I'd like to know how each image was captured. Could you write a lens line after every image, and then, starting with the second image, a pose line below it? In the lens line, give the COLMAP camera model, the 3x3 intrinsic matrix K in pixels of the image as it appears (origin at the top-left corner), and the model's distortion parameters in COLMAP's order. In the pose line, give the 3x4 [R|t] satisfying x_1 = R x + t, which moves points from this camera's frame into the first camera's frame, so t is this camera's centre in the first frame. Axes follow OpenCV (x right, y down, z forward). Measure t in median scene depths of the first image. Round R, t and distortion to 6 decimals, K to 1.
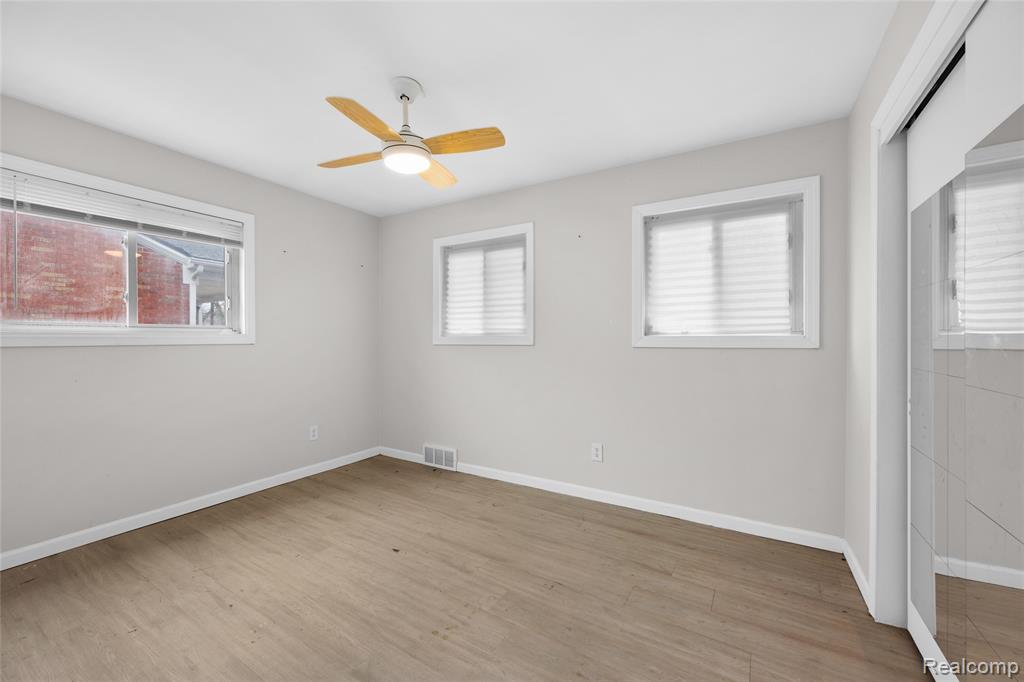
lens RADIAL K [[407.3, 0, 512.0], [0, 407.3, 341.0], [0, 0, 1]] dist [-0.000935, -0.000142]
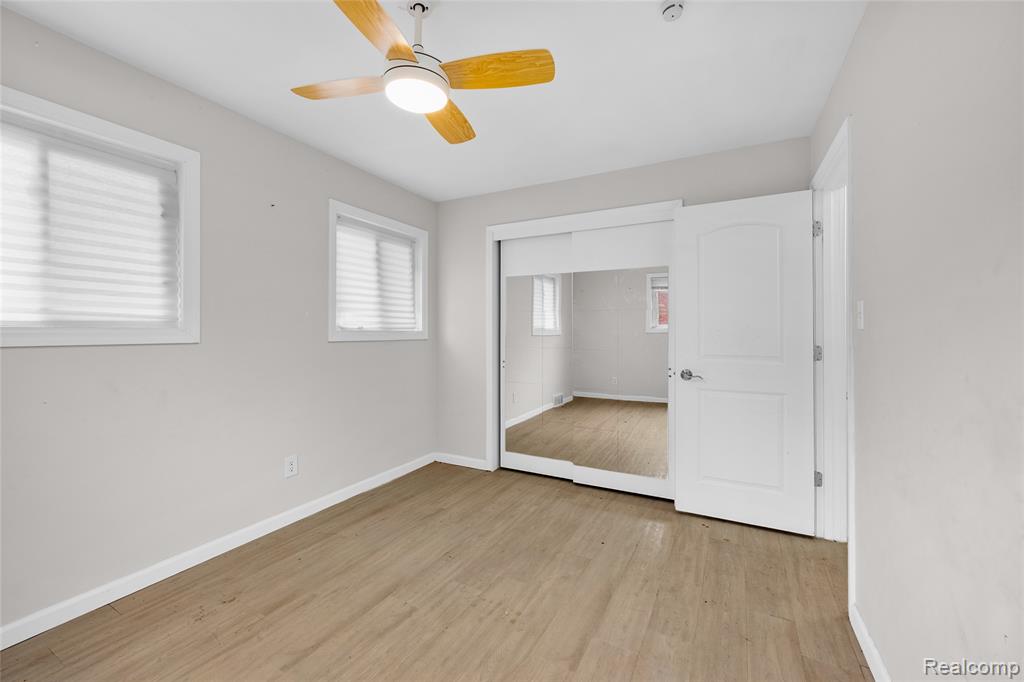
lens RADIAL K [[407.3, 0, 512.0], [0, 407.3, 341.0], [0, 0, 1]] dist [-0.000935, -0.000142]
pose [[-0.057957, -0.017788, 0.998161, -0.818327], [0.002748, 0.999835, 0.017978, -0.003817], [-0.998315, 0.003785, -0.057899, 0.724576]]
